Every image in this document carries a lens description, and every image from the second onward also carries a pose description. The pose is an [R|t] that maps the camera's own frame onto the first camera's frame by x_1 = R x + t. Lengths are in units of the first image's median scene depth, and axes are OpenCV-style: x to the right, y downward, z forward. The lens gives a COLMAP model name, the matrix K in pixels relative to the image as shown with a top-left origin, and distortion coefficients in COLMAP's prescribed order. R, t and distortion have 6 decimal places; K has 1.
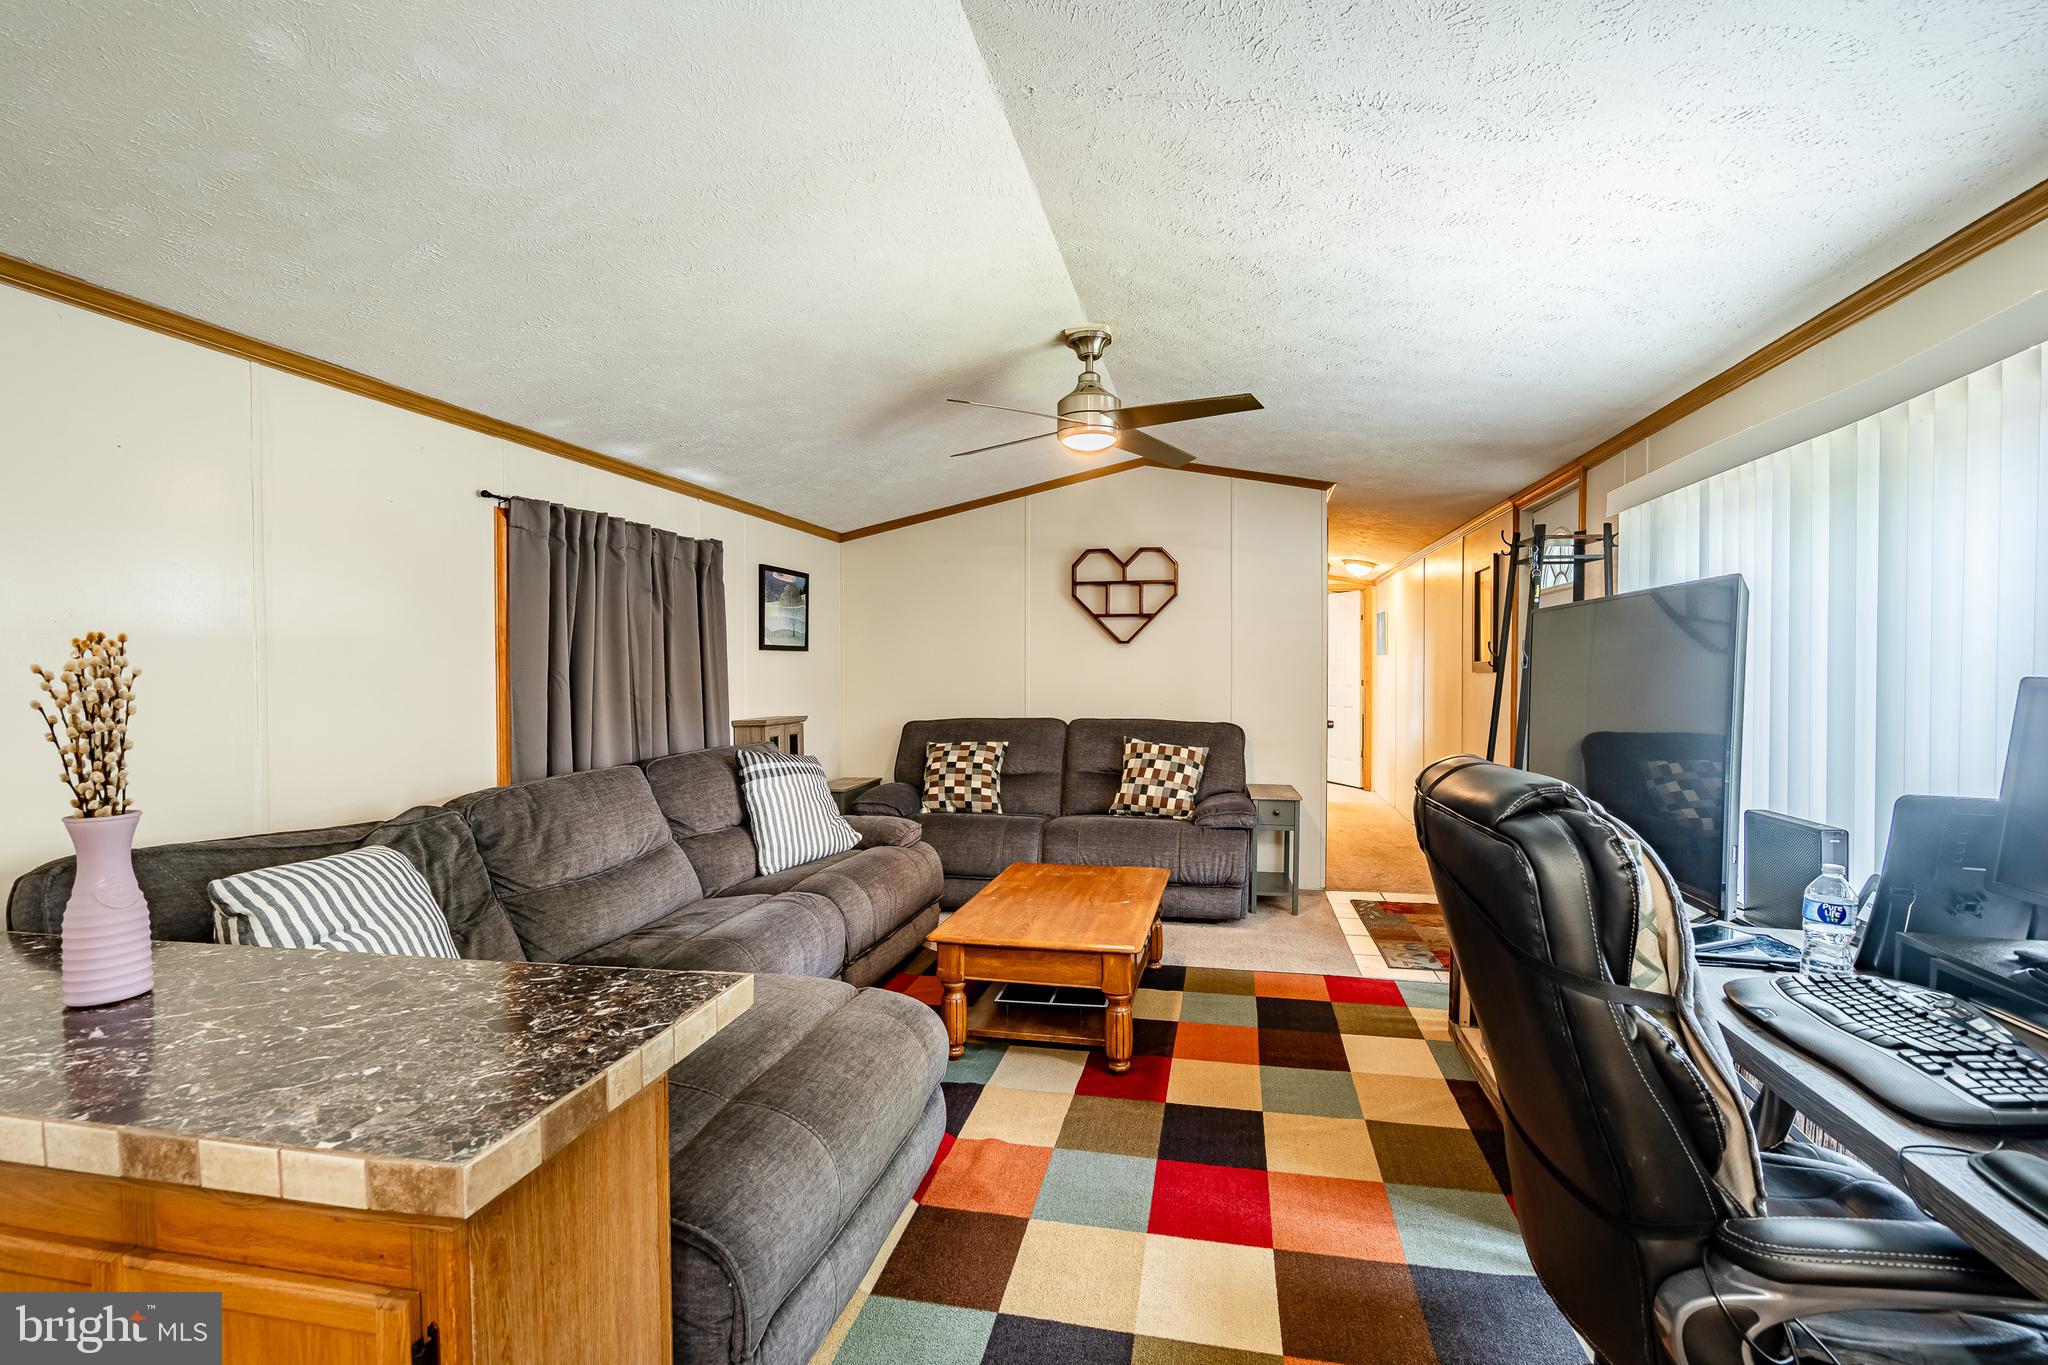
lens RADIAL K [[916.1, 0, 1032.8], [0, 916.1, 691.9], [0, 0, 1]] dist [-0.004802, 0.000504]
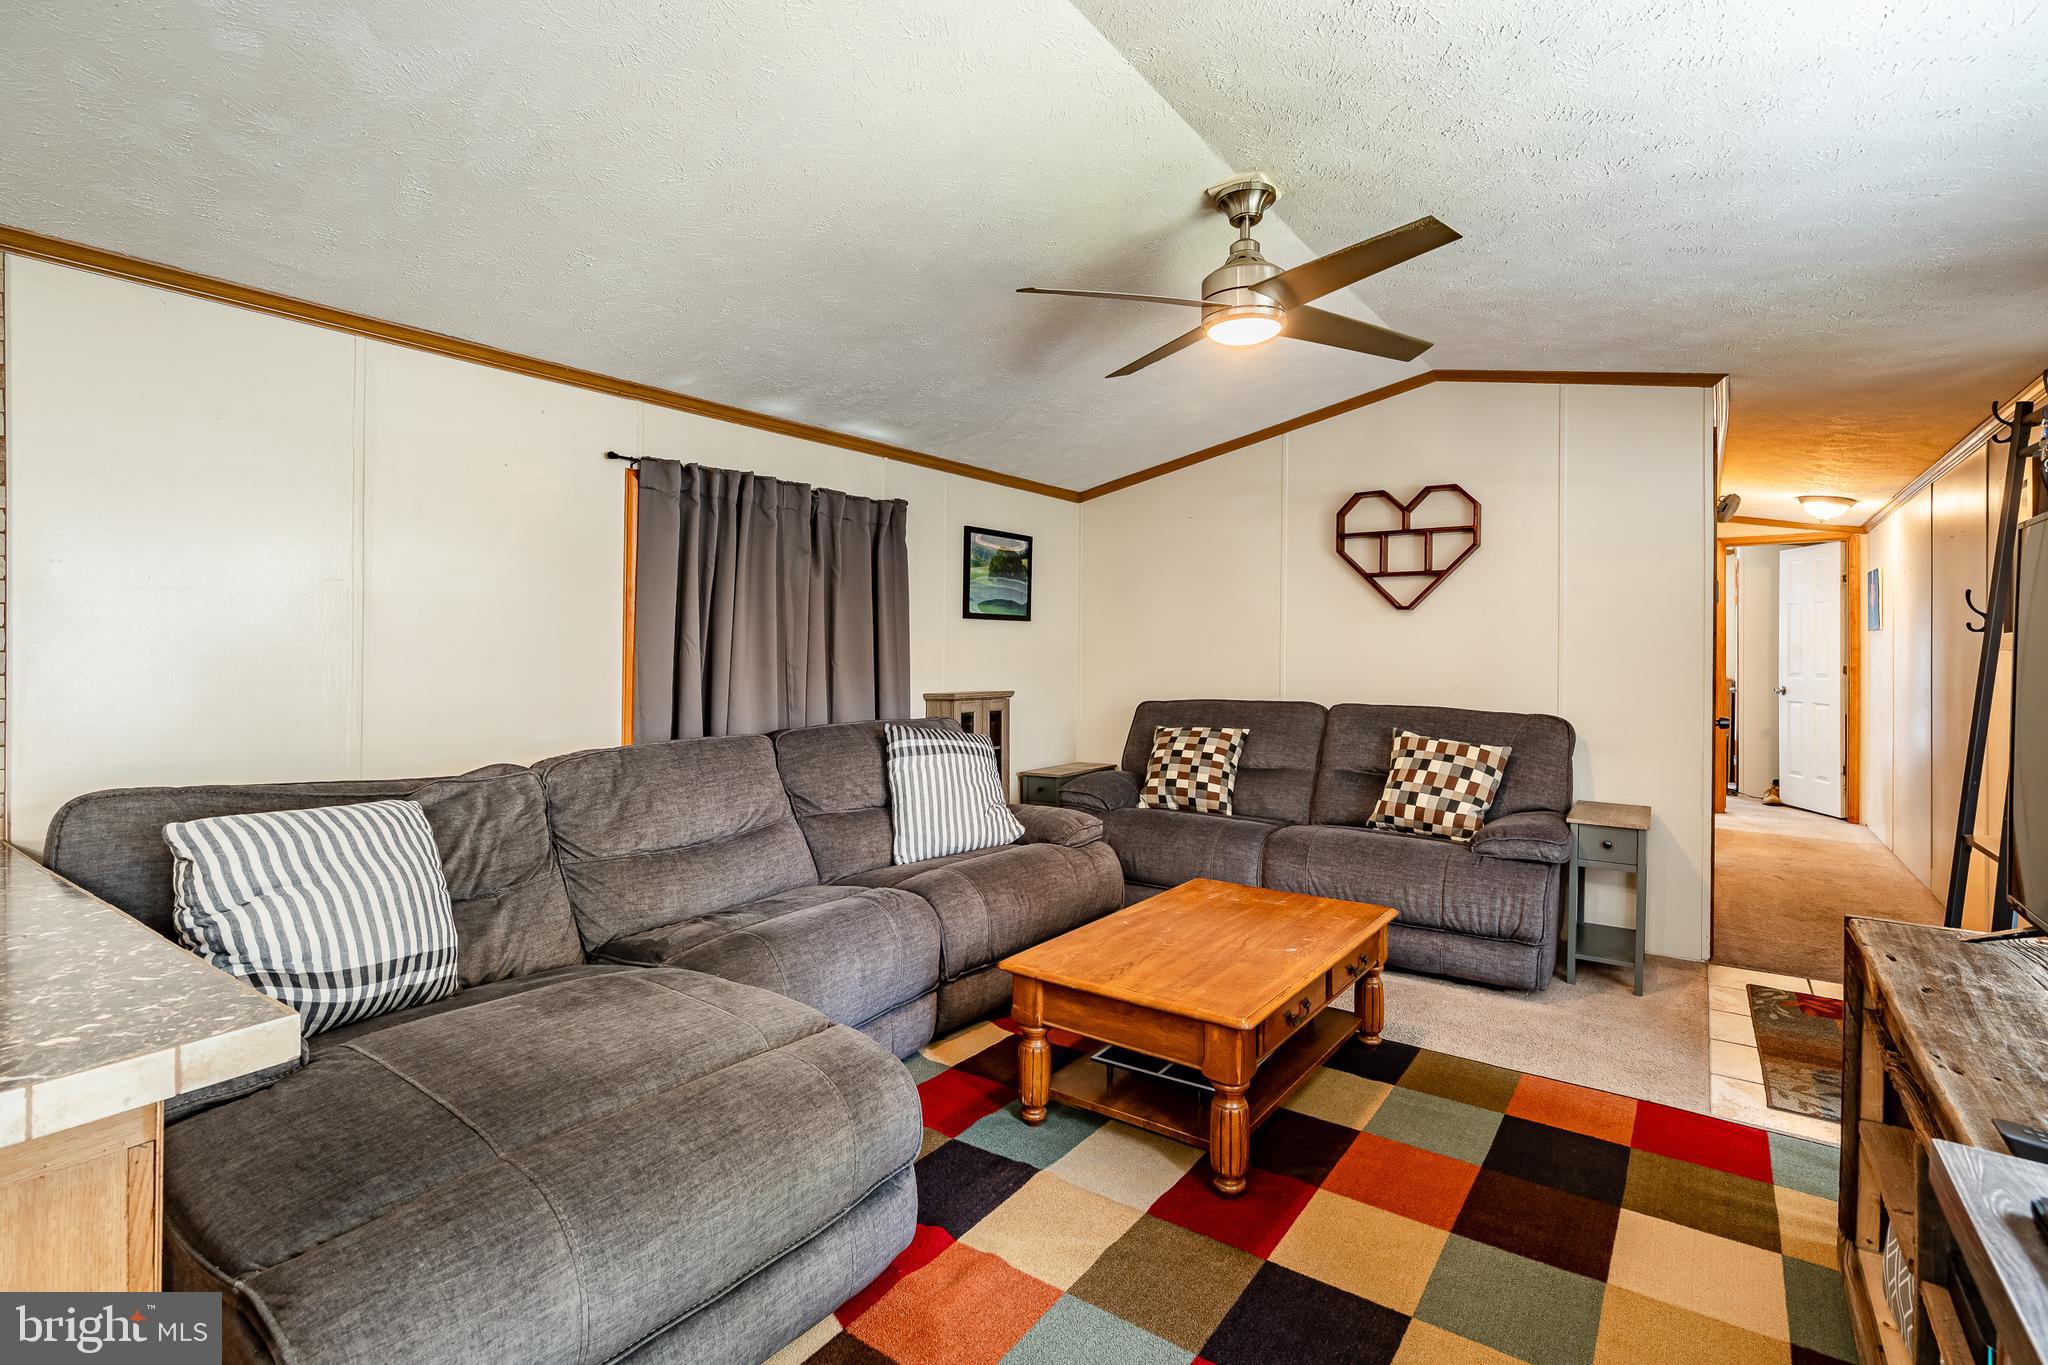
lens RADIAL K [[944.0, 0, 1027.7], [0, 944.0, 650.4], [0, 0, 1]] dist [0.000101, 0.000727]
pose [[0.916759, 0.006718, -0.399385, 0.162264], [-0.017861, 0.999548, -0.024186, 0.009450], [0.399042, 0.029306, 0.916464, 0.169862]]
